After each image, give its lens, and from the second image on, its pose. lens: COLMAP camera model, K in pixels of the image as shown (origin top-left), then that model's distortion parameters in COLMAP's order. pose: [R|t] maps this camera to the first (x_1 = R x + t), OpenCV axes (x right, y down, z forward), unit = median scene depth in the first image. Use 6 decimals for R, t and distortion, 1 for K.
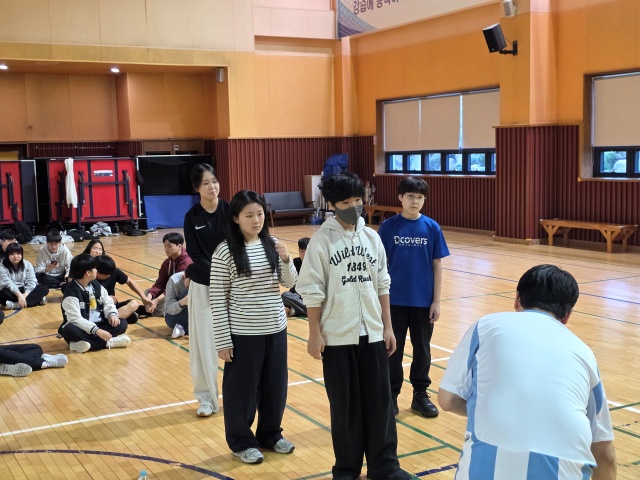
lens RADIAL K [[854.1, 0, 323.4], [0, 854.1, 247.3], [0, 0, 1]] dist [0.071661, 0.000000]
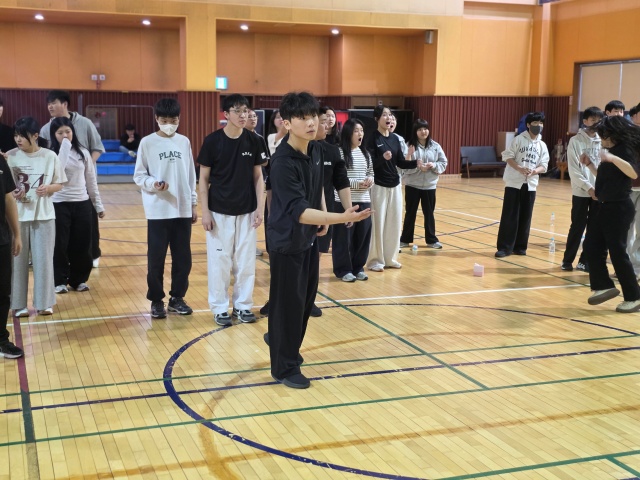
lens RADIAL K [[854.1, 0, 303.0], [0, 854.1, 229.1], [0, 0, 1]] dist [0.071661, 0.000000]
pose [[0.986432, 0.054840, -0.154740, -0.096399], [-0.051082, 0.998297, 0.028164, 0.021559], [0.156021, -0.019878, 0.987554, -0.115518]]
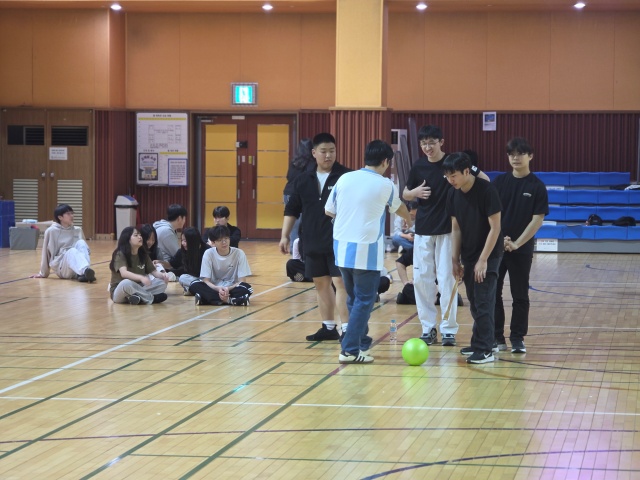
lens RADIAL K [[2126.3, 0, 298.7], [0, 2126.3, 239.2], [0, 0, 1]] dist [0.247136, 0.000000]
pose [[0.783550, 0.056300, -0.618772, 0.297131], [-0.093540, 0.995225, -0.027898, 0.066563], [0.614247, 0.079739, 0.785075, -0.588771]]
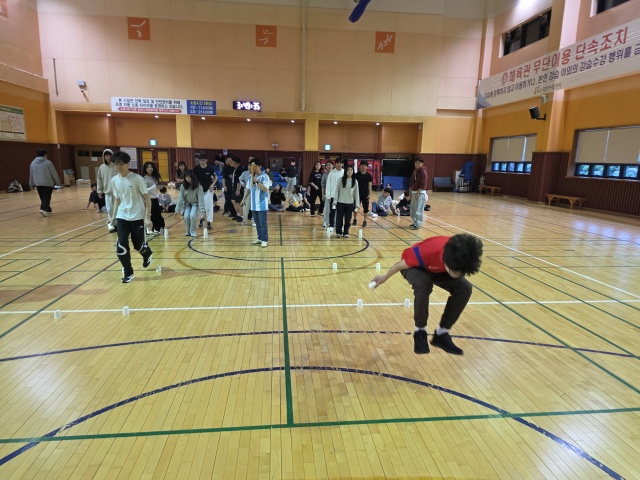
lens RADIAL K [[429.0, 0, 324.5], [0, 429.0, 243.3], [0, 0, 1]] dist [0.055543, -0.055647]
pose [[0.922195, 0.114557, -0.369369, 0.114264], [-0.084307, 0.991699, 0.097080, 0.027203], [0.377424, -0.058386, 0.924198, -0.225698]]
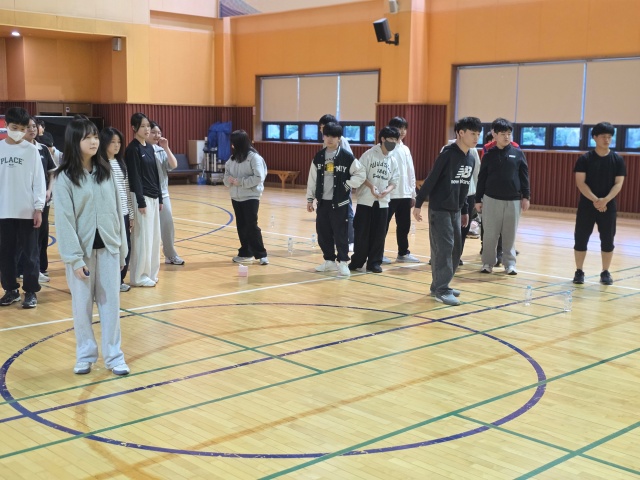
lens RADIAL K [[854.1, 0, 306.2], [0, 854.1, 251.8], [0, 0, 1]] dist [0.071661, 0.000000]
pose [[0.969763, 0.000651, 0.244048, -0.154238], [-0.008819, 0.999437, 0.032375, 0.024711], [-0.243889, -0.033548, 0.969223, -0.125720]]
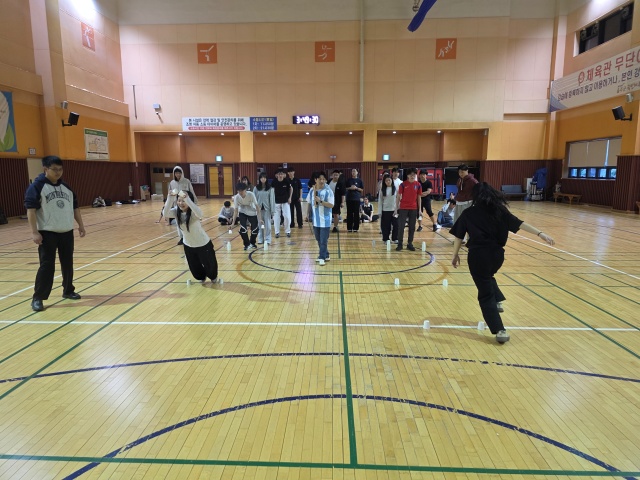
lens RADIAL K [[429.0, 0, 311.2], [0, 429.0, 232.8], [0, 0, 1]] dist [0.055543, -0.055647]
pose [[0.849167, 0.094626, -0.519578, 0.107922], [-0.072995, 0.995404, 0.061986, 0.025803], [0.523055, -0.014710, 0.852172, -0.217362]]
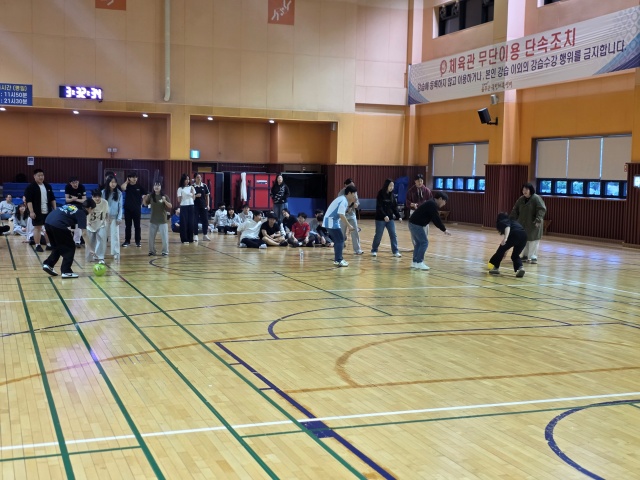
lens RADIAL K [[854.1, 0, 309.8], [0, 854.1, 232.8], [0, 0, 1]] dist [0.071661, 0.000000]
pose [[0.988226, 0.052076, -0.143865, 0.082869], [-0.058318, 0.997516, -0.039514, 0.072638], [0.141450, 0.047439, 0.988808, -0.629508]]
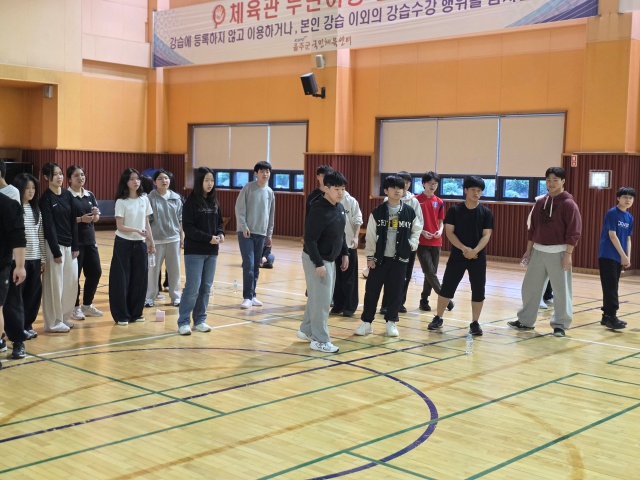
lens RADIAL K [[854.1, 0, 312.5], [0, 854.1, 229.0], [0, 0, 1]] dist [0.071661, 0.000000]
pose [[0.947746, 0.026751, 0.317902, -0.145975], [-0.011676, 0.998719, -0.049231, 0.024929], [-0.318812, 0.042947, 0.946845, -0.142240]]
